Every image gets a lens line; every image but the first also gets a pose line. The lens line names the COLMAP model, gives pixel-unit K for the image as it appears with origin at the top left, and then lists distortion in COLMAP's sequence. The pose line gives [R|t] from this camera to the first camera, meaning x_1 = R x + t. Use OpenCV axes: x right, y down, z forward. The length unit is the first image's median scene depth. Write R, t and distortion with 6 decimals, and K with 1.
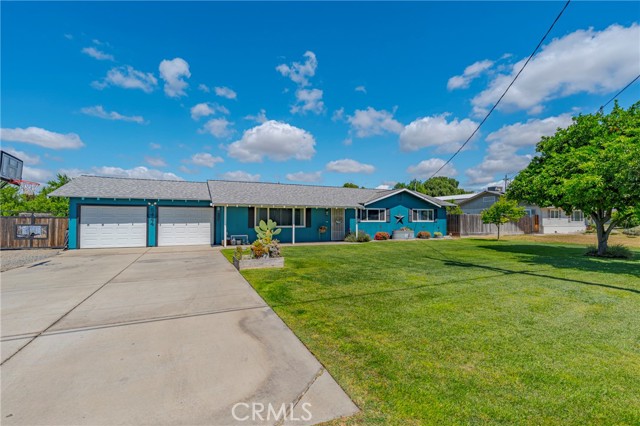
lens RADIAL K [[287.5, 0, 320.0], [0, 287.5, 213.0], [0, 0, 1]] dist [-0.000855, -0.000298]
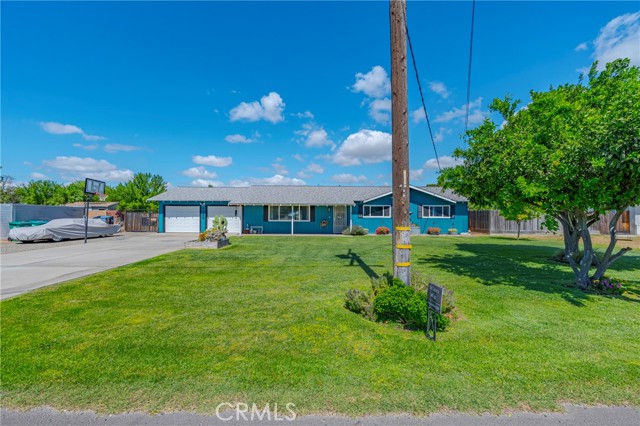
lens RADIAL K [[253.4, 0, 320.0], [0, 253.4, 213.0], [0, 0, 1]] dist [-0.001520, -0.000080]
pose [[0.912962, 0.000754, -0.408043, 0.459468], [0.004810, 0.999909, 0.012609, 0.000448], [0.408015, -0.013474, 0.912876, 0.042650]]
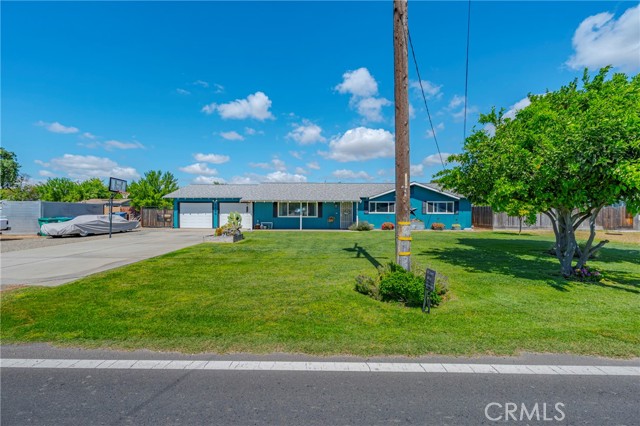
lens RADIAL K [[253.4, 0, 320.0], [0, 253.4, 213.0], [0, 0, 1]] dist [-0.001520, -0.000080]
pose [[0.904391, 0.005736, -0.426665, 0.468964], [0.007107, 0.999568, 0.028503, -0.001515], [0.426645, -0.028810, 0.903960, -0.002433]]
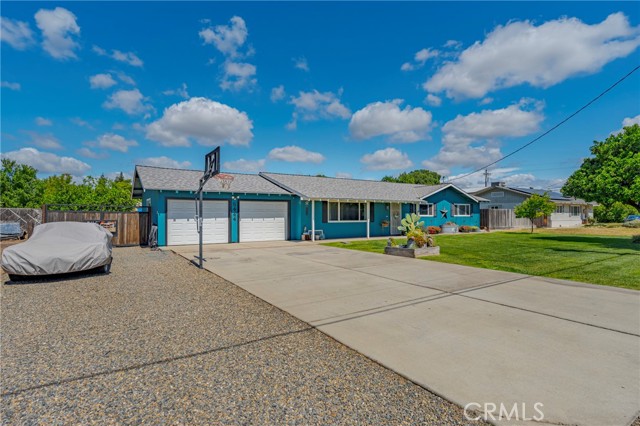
lens RADIAL K [[335.6, 0, 320.0], [0, 335.6, 213.0], [0, 0, 1]] dist [0.000065, 0.000308]
pose [[0.986159, -0.002094, 0.165790, -0.443544], [-0.000189, 0.999905, 0.013753, 0.003353], [-0.165803, -0.013594, 0.986065, -0.121722]]
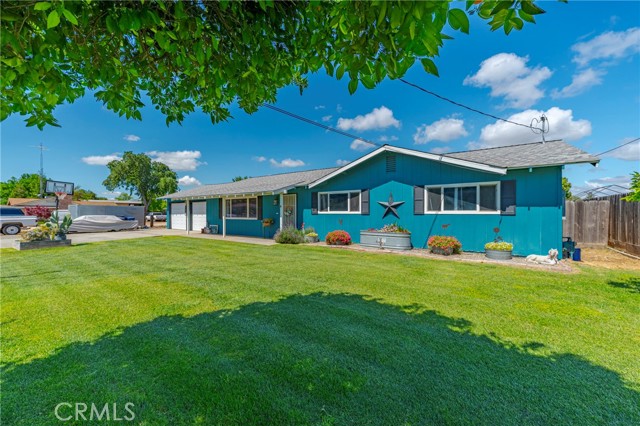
lens RADIAL K [[253.4, 0, 320.0], [0, 253.4, 213.0], [0, 0, 1]] dist [-0.001520, -0.000080]
pose [[0.507409, -0.000965, -0.861705, 0.754593], [0.021332, 0.999707, 0.011441, 0.027024], [0.861441, -0.024187, 0.507281, 0.838542]]
